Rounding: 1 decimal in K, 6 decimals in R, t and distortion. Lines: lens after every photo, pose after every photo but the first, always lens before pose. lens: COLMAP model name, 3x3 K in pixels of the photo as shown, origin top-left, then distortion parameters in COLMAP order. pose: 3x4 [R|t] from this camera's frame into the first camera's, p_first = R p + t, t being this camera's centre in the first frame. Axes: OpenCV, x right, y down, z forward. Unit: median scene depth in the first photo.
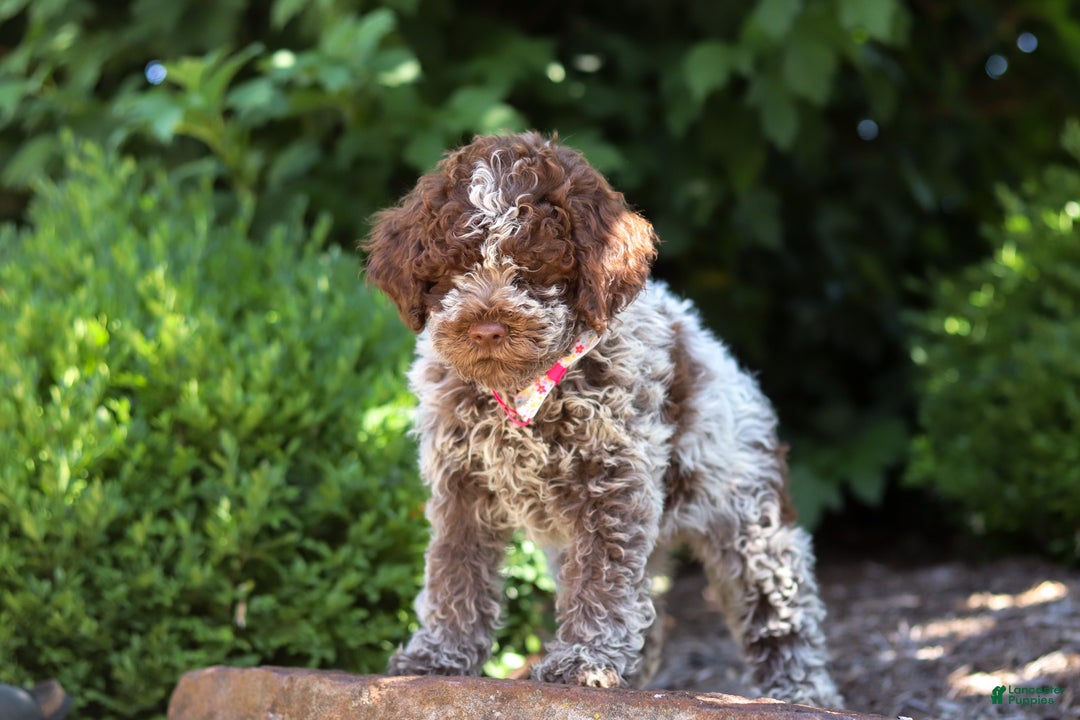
lens RADIAL K [[2683.3, 0, 539.2], [0, 2683.3, 359.3], [0, 0, 1]] dist [-0.055574, -0.546481]
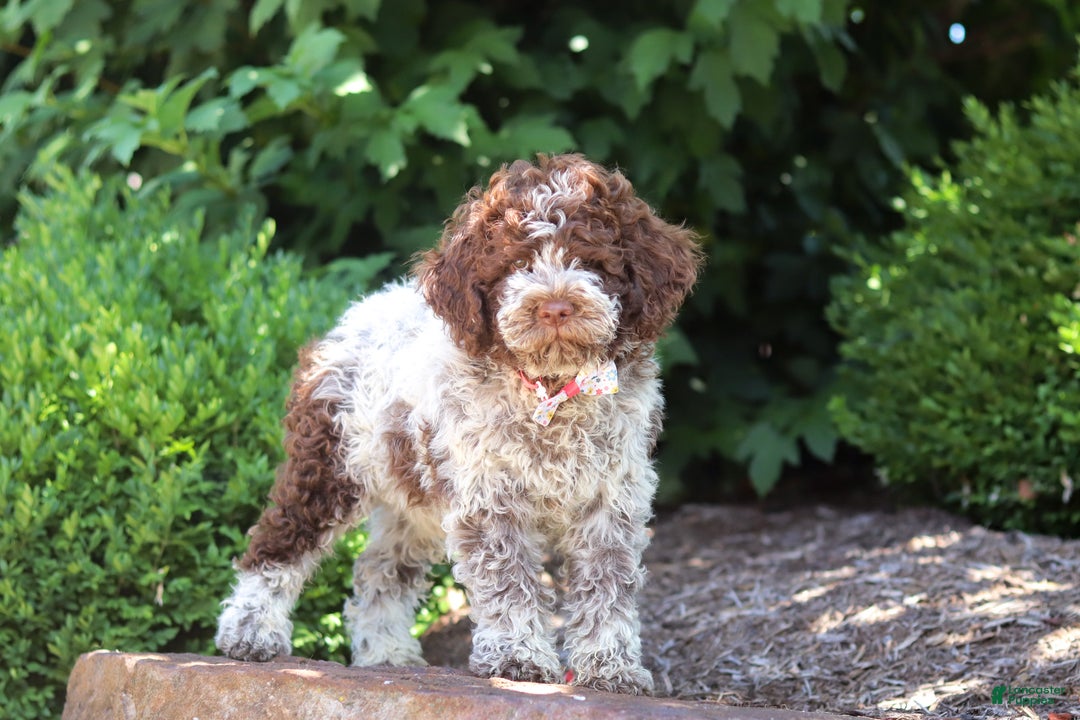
lens RADIAL K [[2842.5, 0, 606.7], [0, 2842.5, 378.9], [0, 0, 1]] dist [-0.064418, -0.286352]
pose [[0.997366, -0.030609, -0.065753, 0.165433], [0.034157, 0.997981, 0.053541, -0.057391], [0.063981, -0.055646, 0.996398, -0.209177]]
